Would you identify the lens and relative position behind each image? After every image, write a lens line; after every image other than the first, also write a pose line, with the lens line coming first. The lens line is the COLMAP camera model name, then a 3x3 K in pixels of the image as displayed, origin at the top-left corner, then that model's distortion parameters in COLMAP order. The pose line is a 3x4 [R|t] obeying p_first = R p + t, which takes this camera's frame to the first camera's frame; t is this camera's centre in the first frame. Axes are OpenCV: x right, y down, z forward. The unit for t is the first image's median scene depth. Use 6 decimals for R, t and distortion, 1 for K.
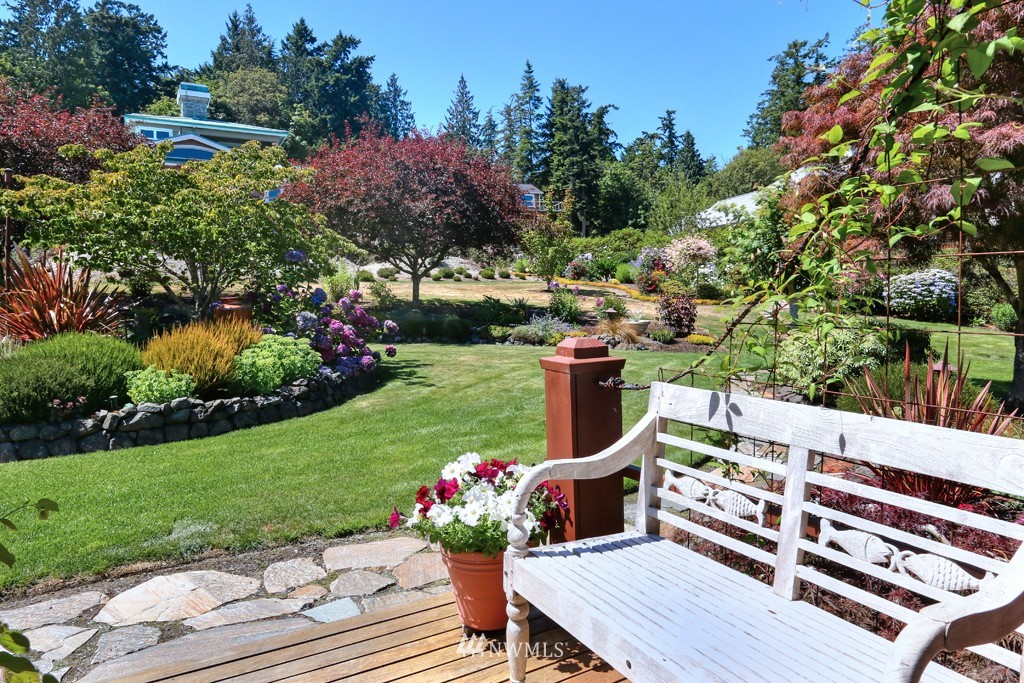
lens RADIAL K [[645.3, 0, 514.4], [0, 645.3, 337.9], [0, 0, 1]] dist [-0.006898, -0.000648]
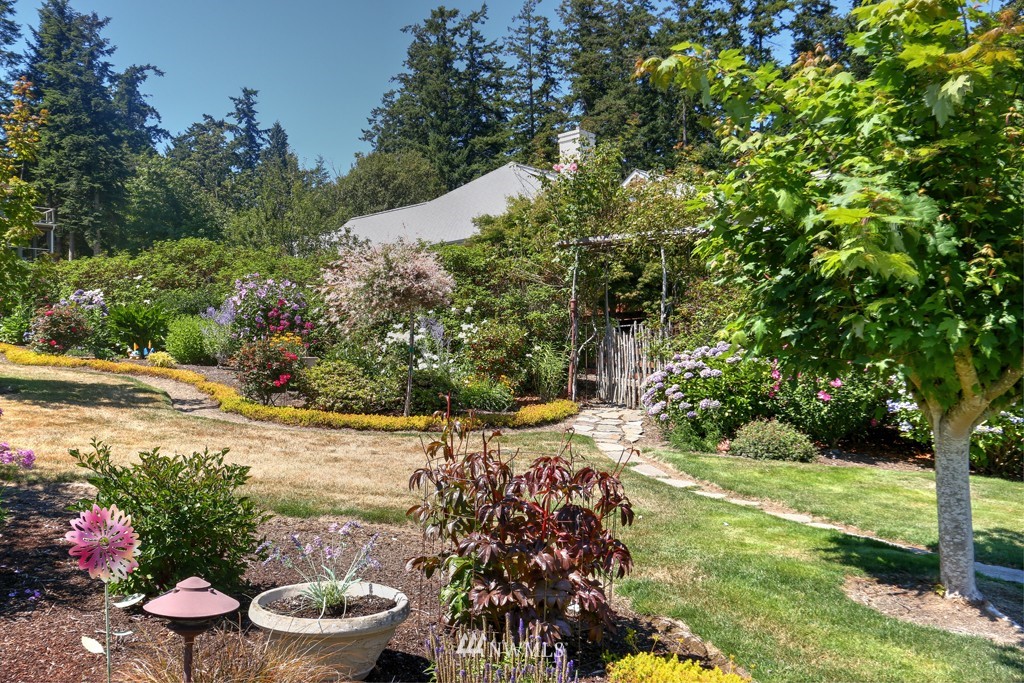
lens RADIAL K [[903.9, 0, 513.8], [0, 903.9, 335.5], [0, 0, 1]] dist [-0.011060, 0.022384]
pose [[0.859290, 0.029472, 0.510640, 0.020014], [0.026329, 0.994466, -0.101702, -0.014027], [-0.510811, 0.100836, 0.853759, 0.146172]]
